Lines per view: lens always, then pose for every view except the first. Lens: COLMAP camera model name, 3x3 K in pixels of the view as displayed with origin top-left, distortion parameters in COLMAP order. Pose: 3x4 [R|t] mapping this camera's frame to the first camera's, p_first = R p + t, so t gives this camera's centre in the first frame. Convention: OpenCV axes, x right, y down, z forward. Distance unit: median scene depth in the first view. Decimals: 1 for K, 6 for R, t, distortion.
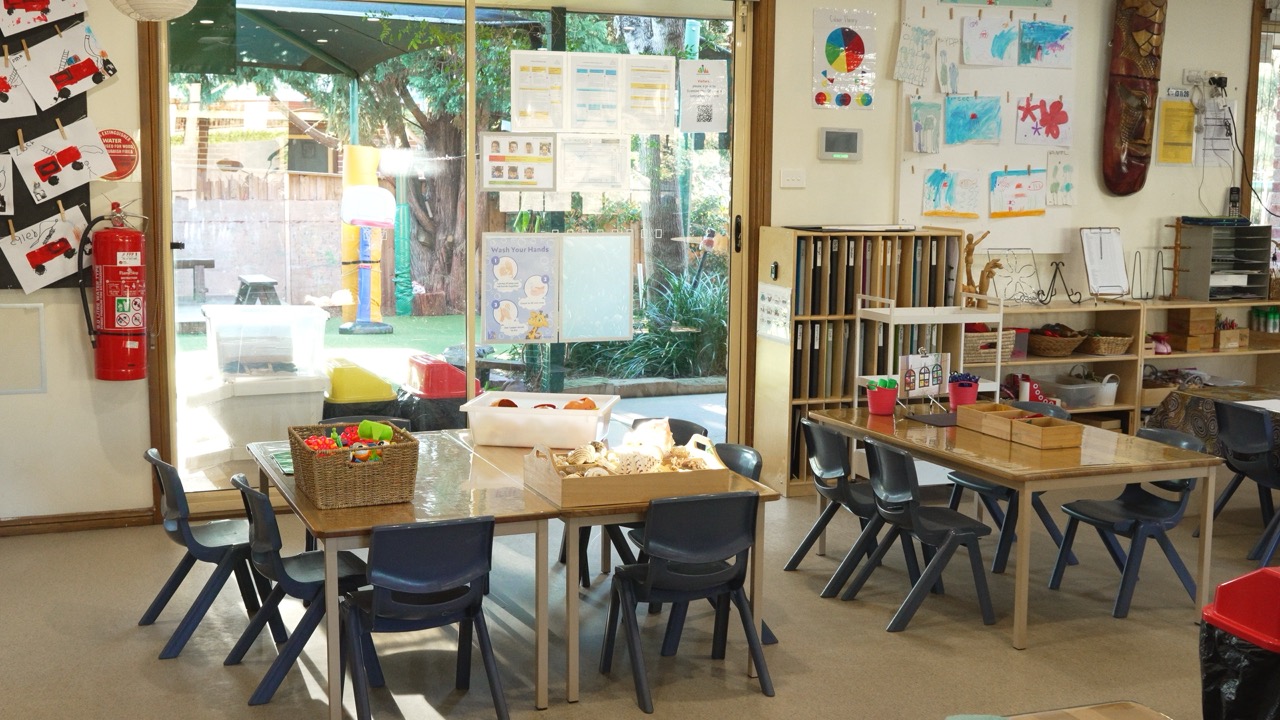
lens RADIAL K [[1493.2, 0, 640.7], [0, 1493.2, 364.3], [0, 0, 1]] dist [-0.009375, 0.000000]
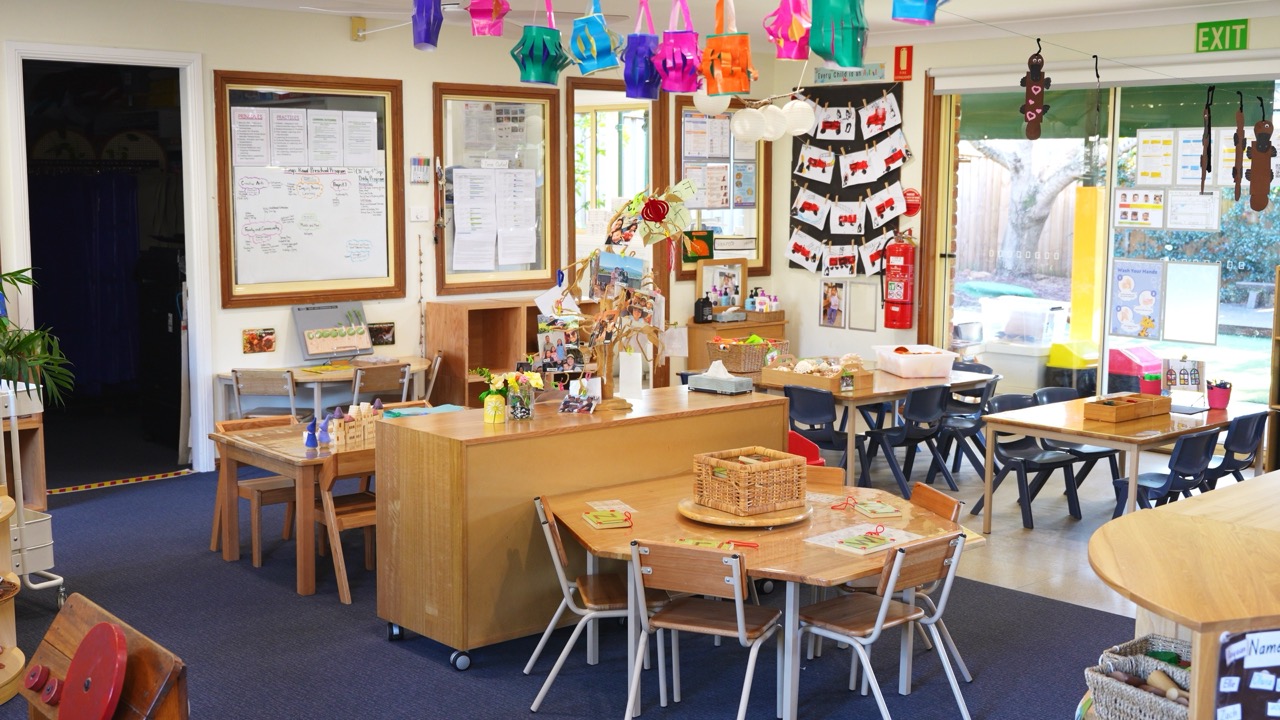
lens RADIAL K [[1493.2, 0, 641.5], [0, 1493.2, 359.9], [0, 0, 1]] dist [-0.009375, 0.000000]
pose [[0.336472, 0.105271, -0.935791, 1.007062], [-0.126130, 0.989816, 0.065997, -0.026319], [0.933208, 0.095825, 0.346323, 0.087305]]
